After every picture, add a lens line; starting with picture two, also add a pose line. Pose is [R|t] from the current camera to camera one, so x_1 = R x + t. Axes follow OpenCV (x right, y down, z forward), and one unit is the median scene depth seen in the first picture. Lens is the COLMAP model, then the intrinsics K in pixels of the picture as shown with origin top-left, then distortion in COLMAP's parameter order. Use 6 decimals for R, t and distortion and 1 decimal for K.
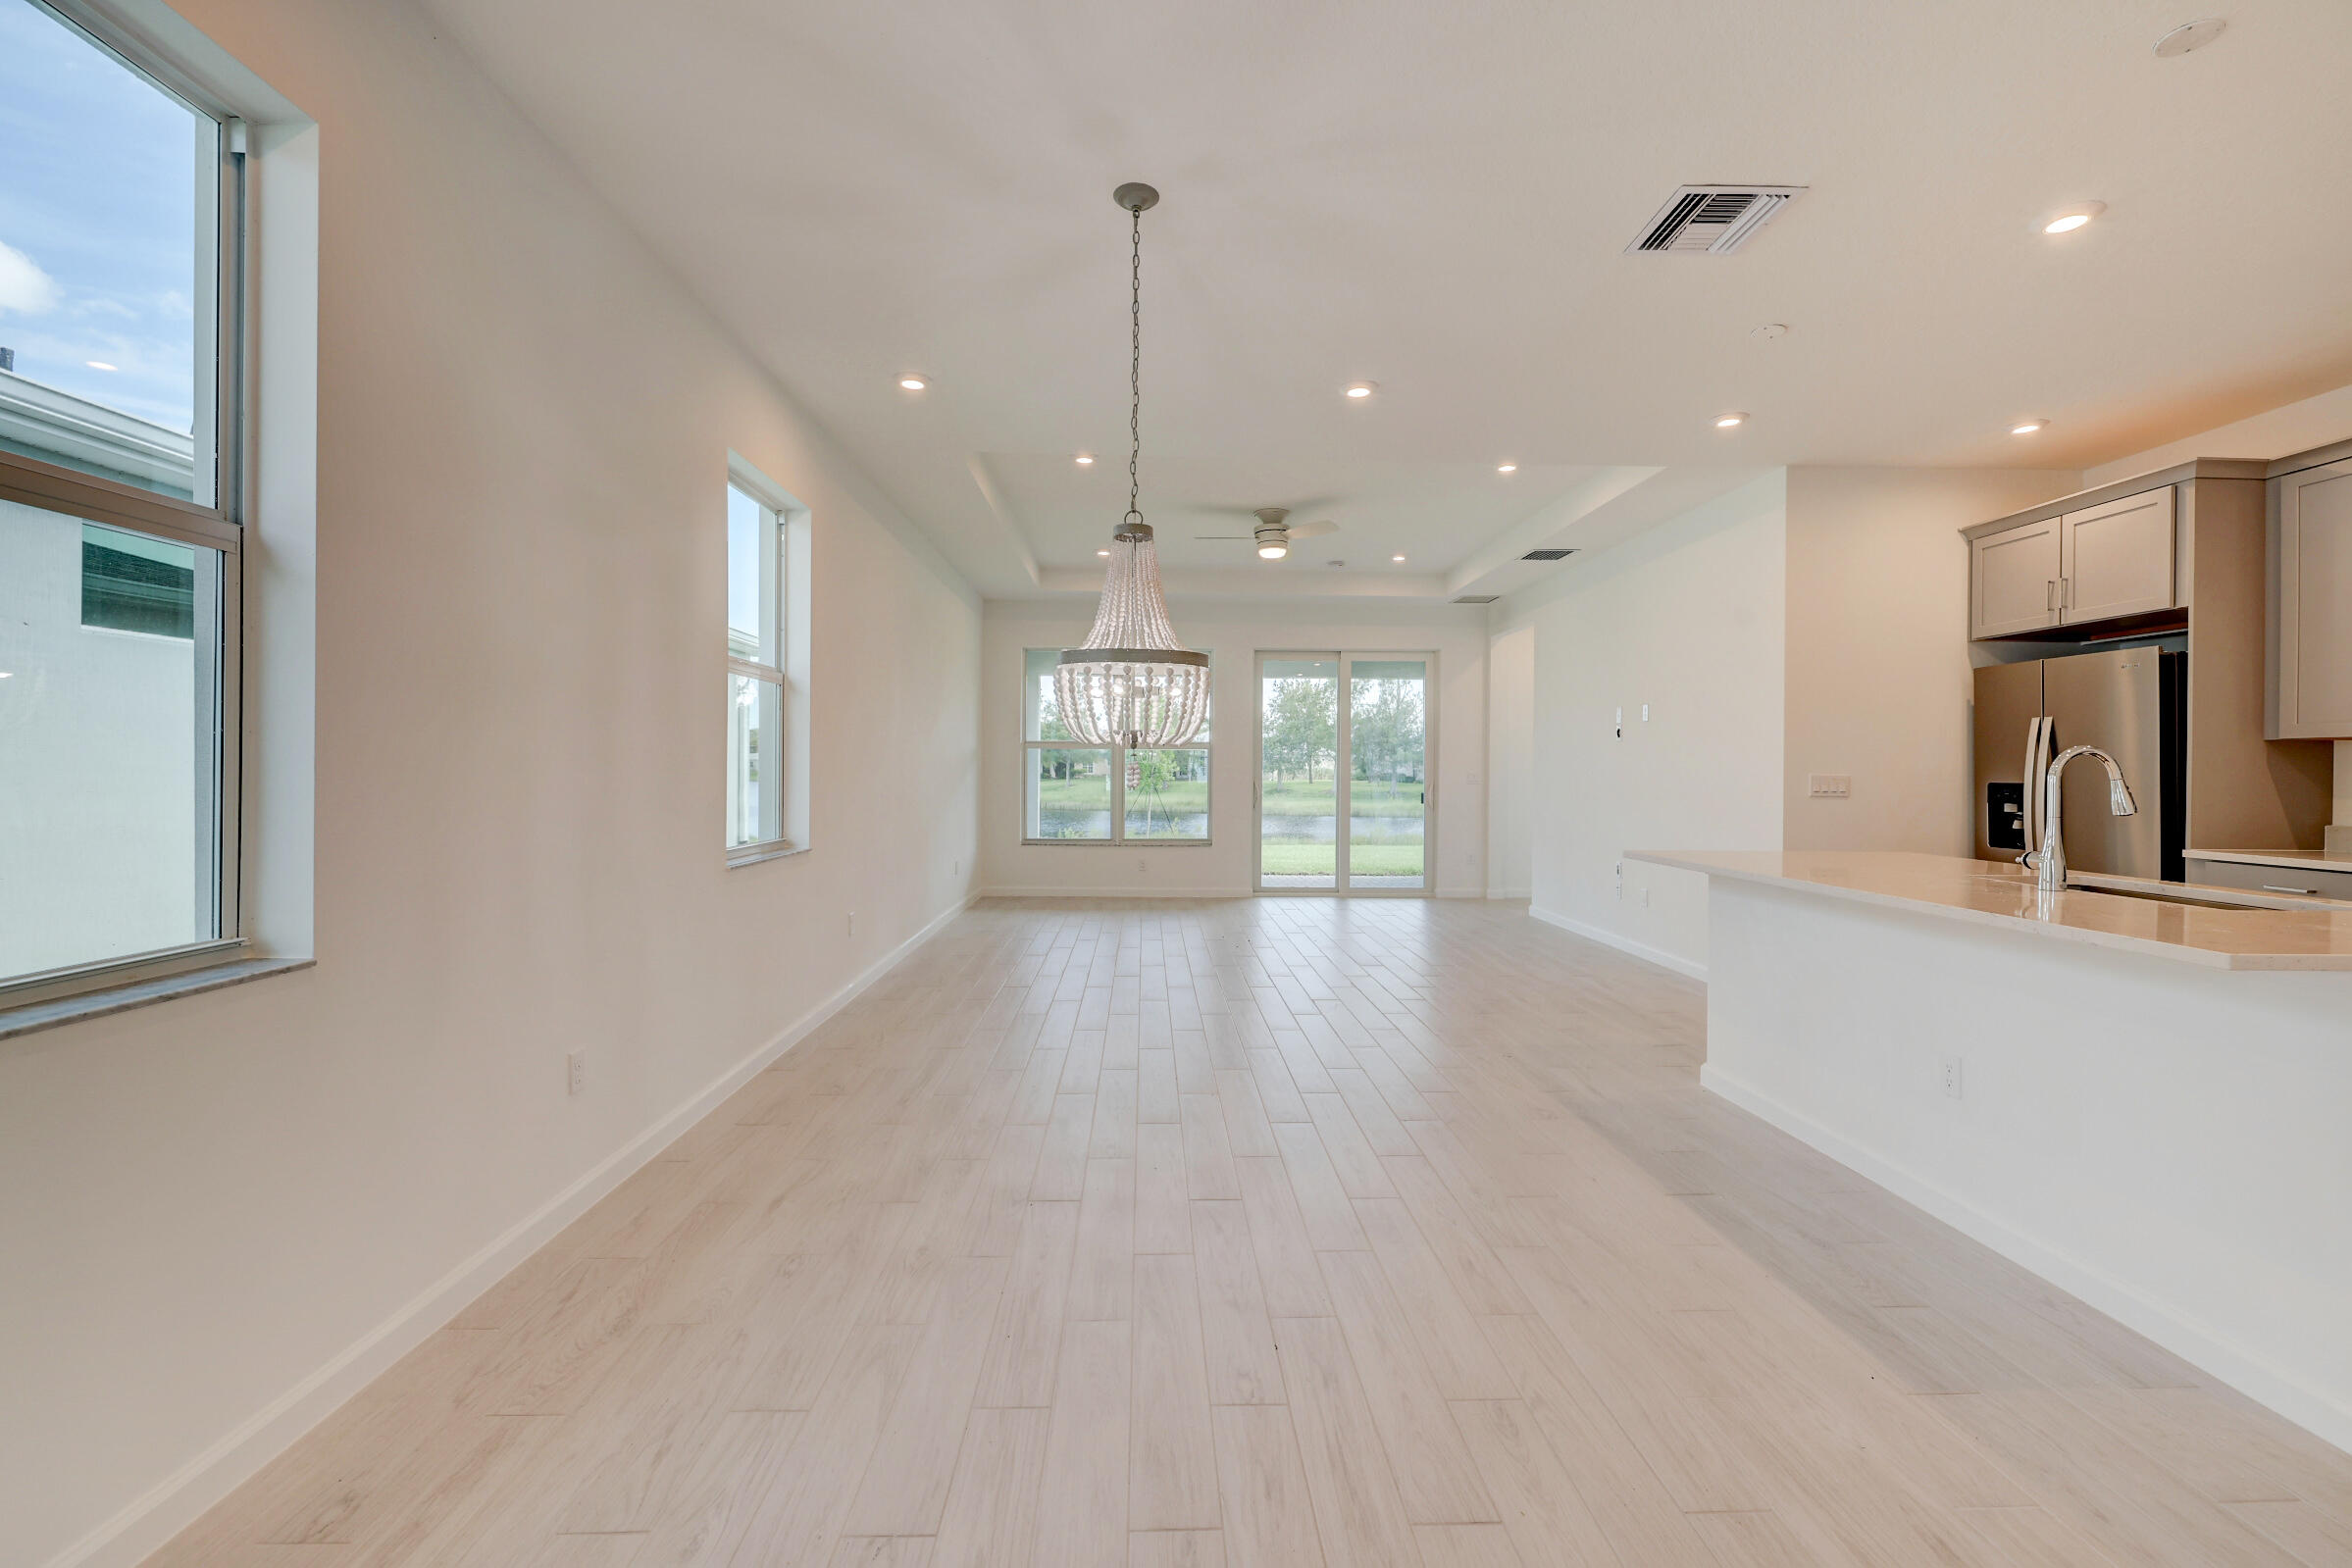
lens RADIAL K [[976.5, 0, 1176.5], [0, 976.5, 775.0], [0, 0, 1]] dist [-0.000983, -0.000320]
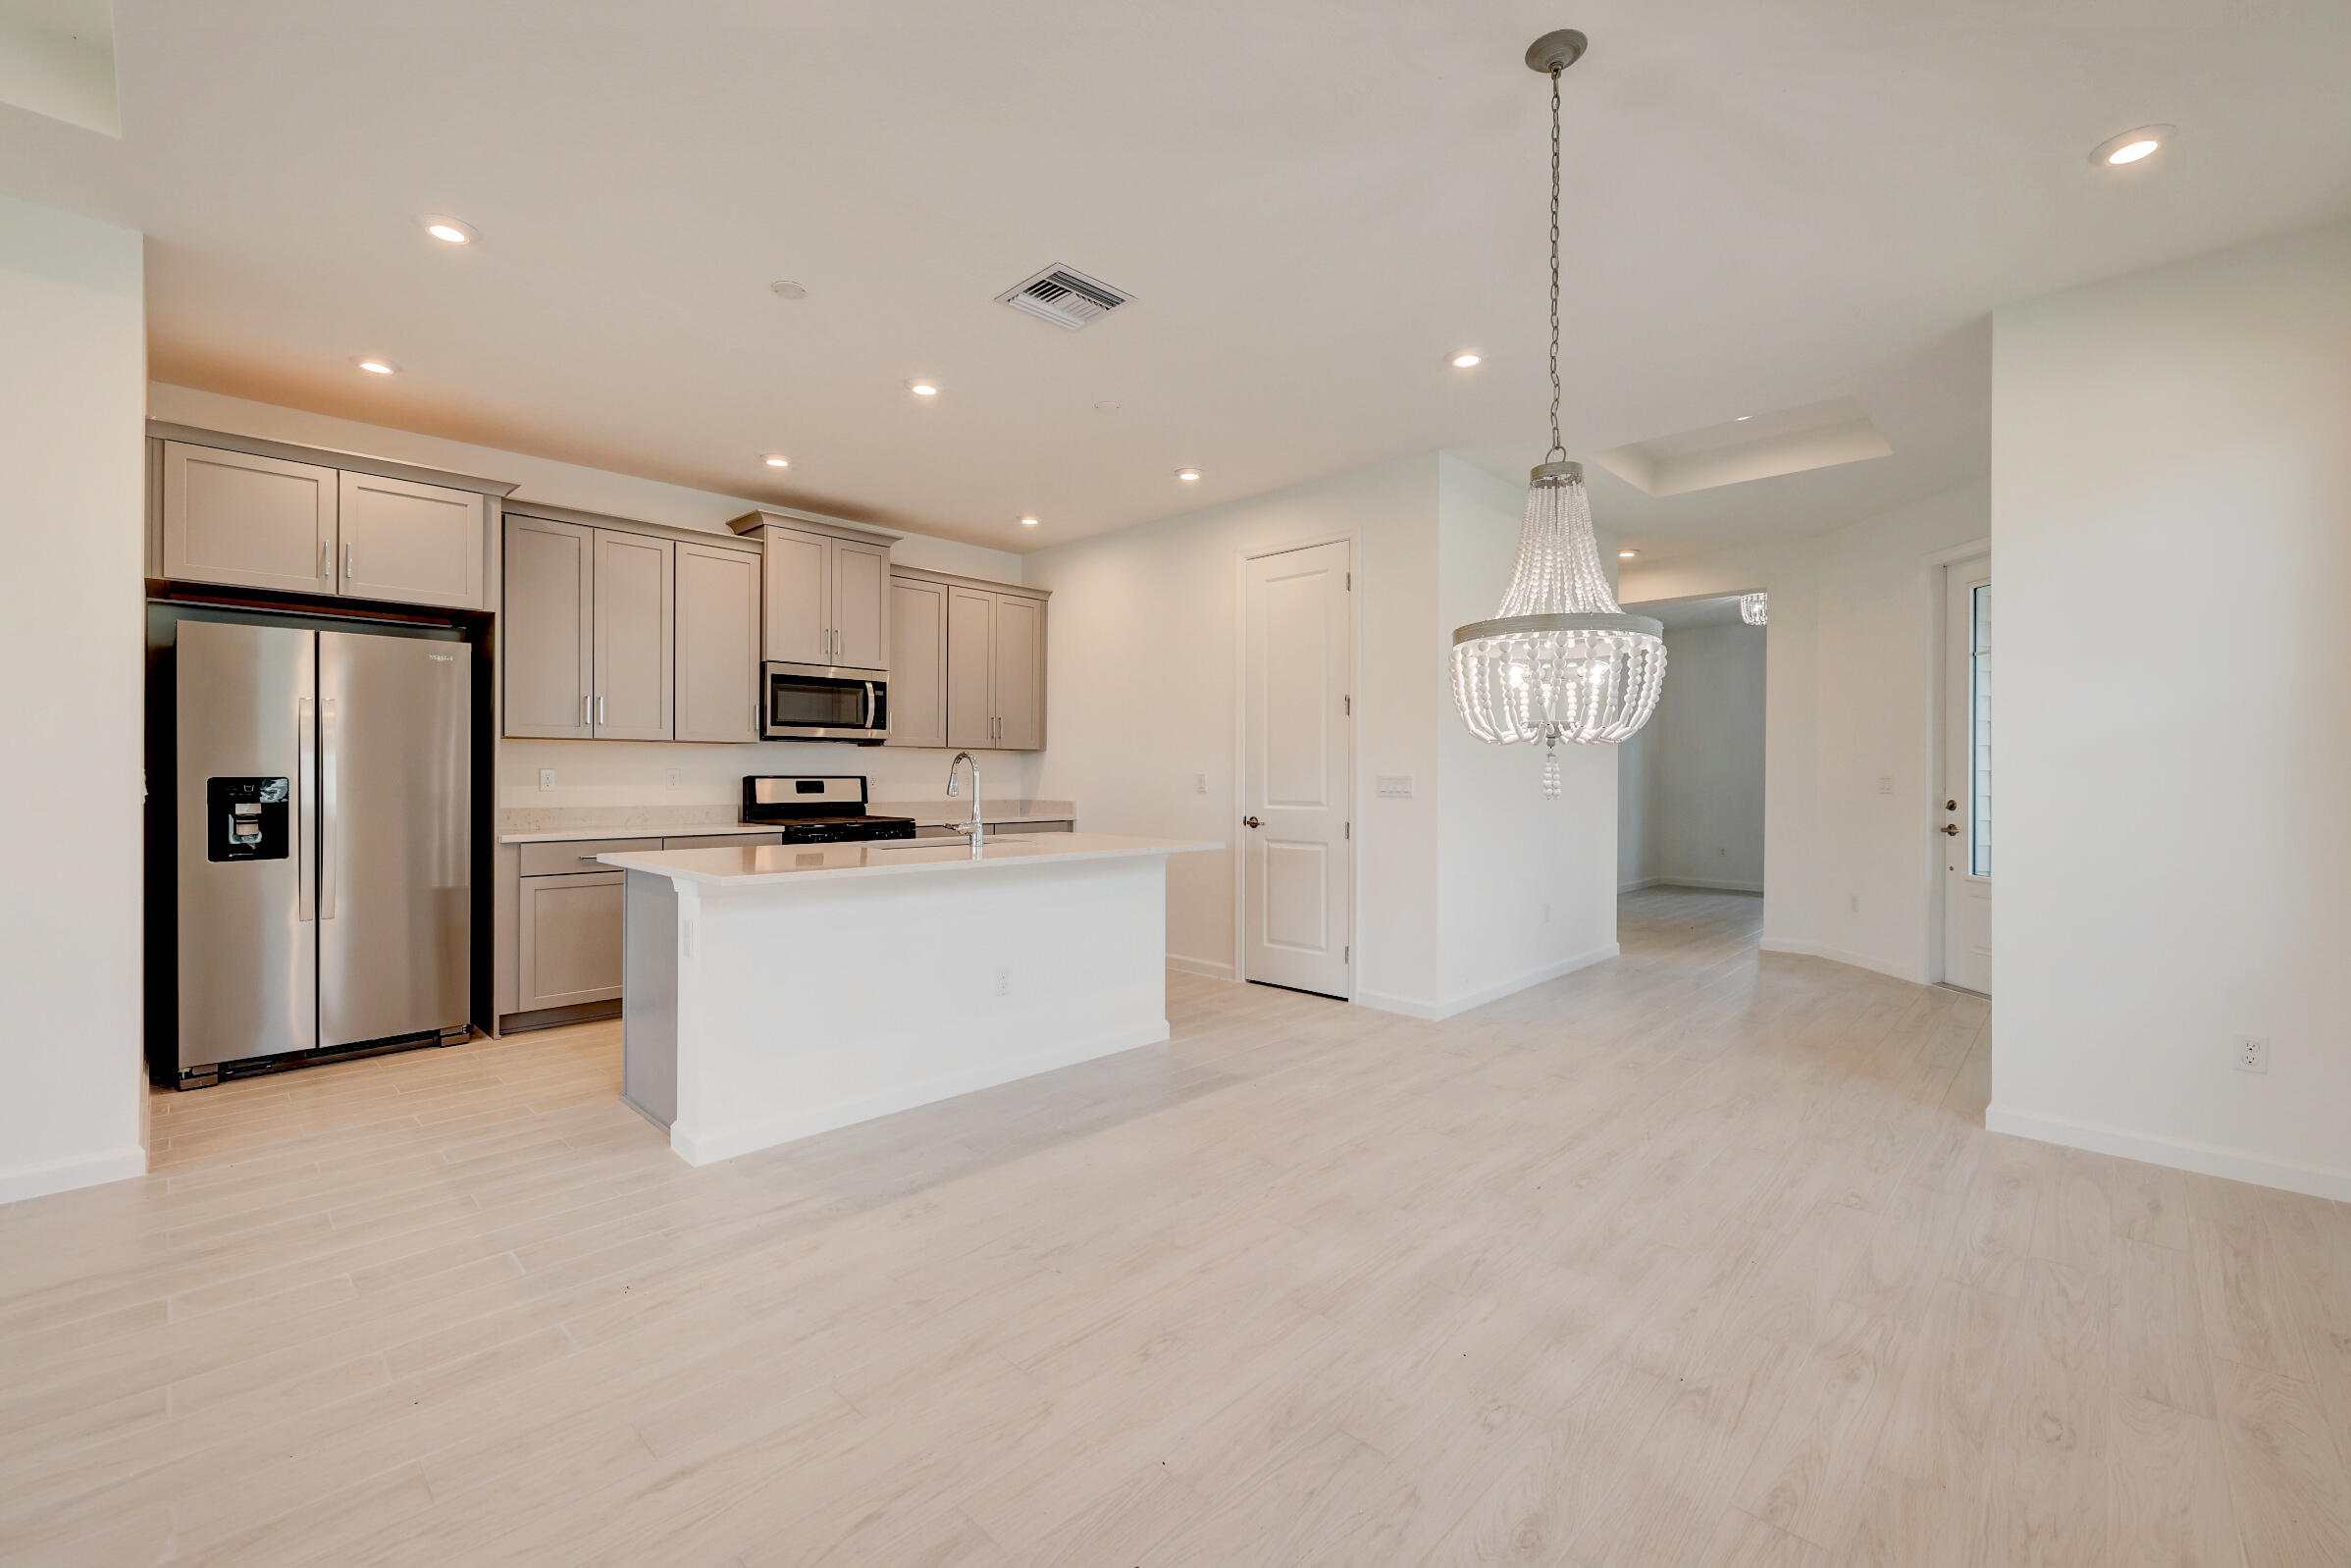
lens RADIAL K [[978.5, 0, 1173.7], [0, 978.5, 774.1], [0, 0, 1]] dist [-0.000614, -0.000239]
pose [[-0.695012, -0.010516, 0.718921, -0.217104], [-0.005342, 0.999941, 0.009462, -0.005413], [-0.718978, 0.002736, -0.695027, 0.954756]]
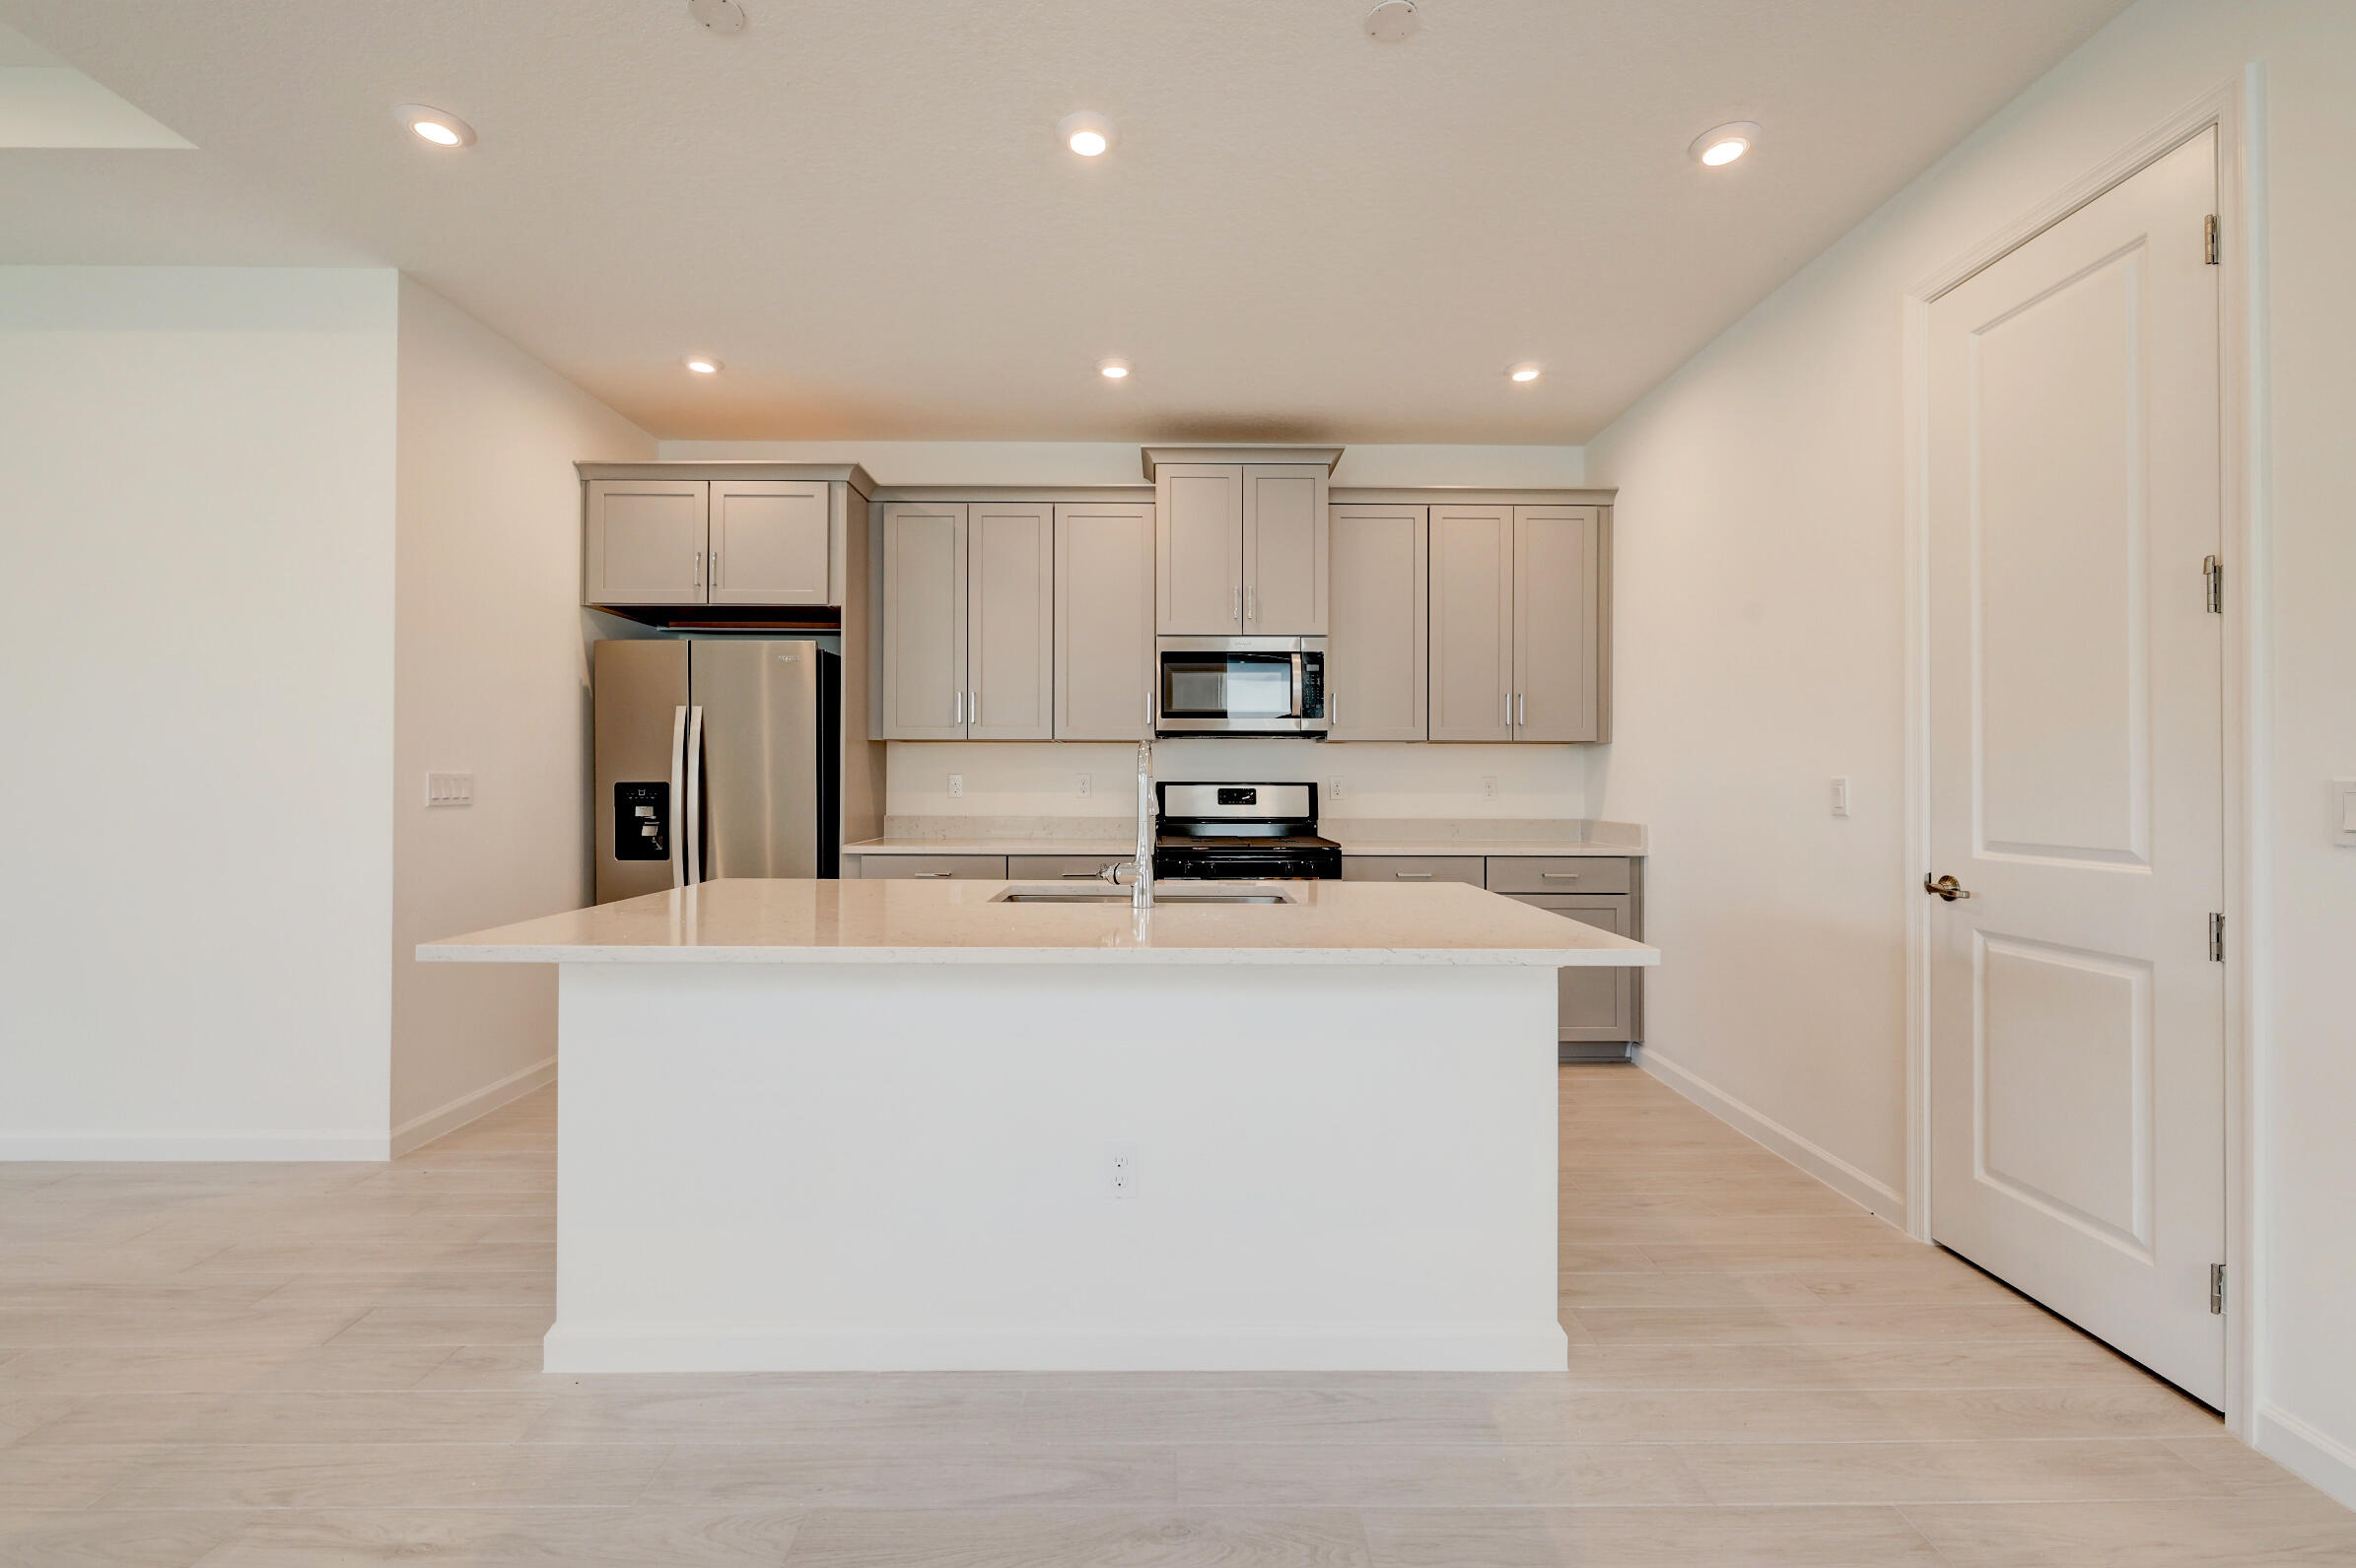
lens RADIAL K [[980.0, 0, 1181.6], [0, 980.0, 770.9], [0, 0, 1]] dist [-0.000534, -0.000016]
pose [[0.021174, -0.000155, 0.999776, 0.019790], [0.002279, 0.999997, 0.000106, -0.000527], [-0.999773, 0.002276, 0.021174, 0.490687]]
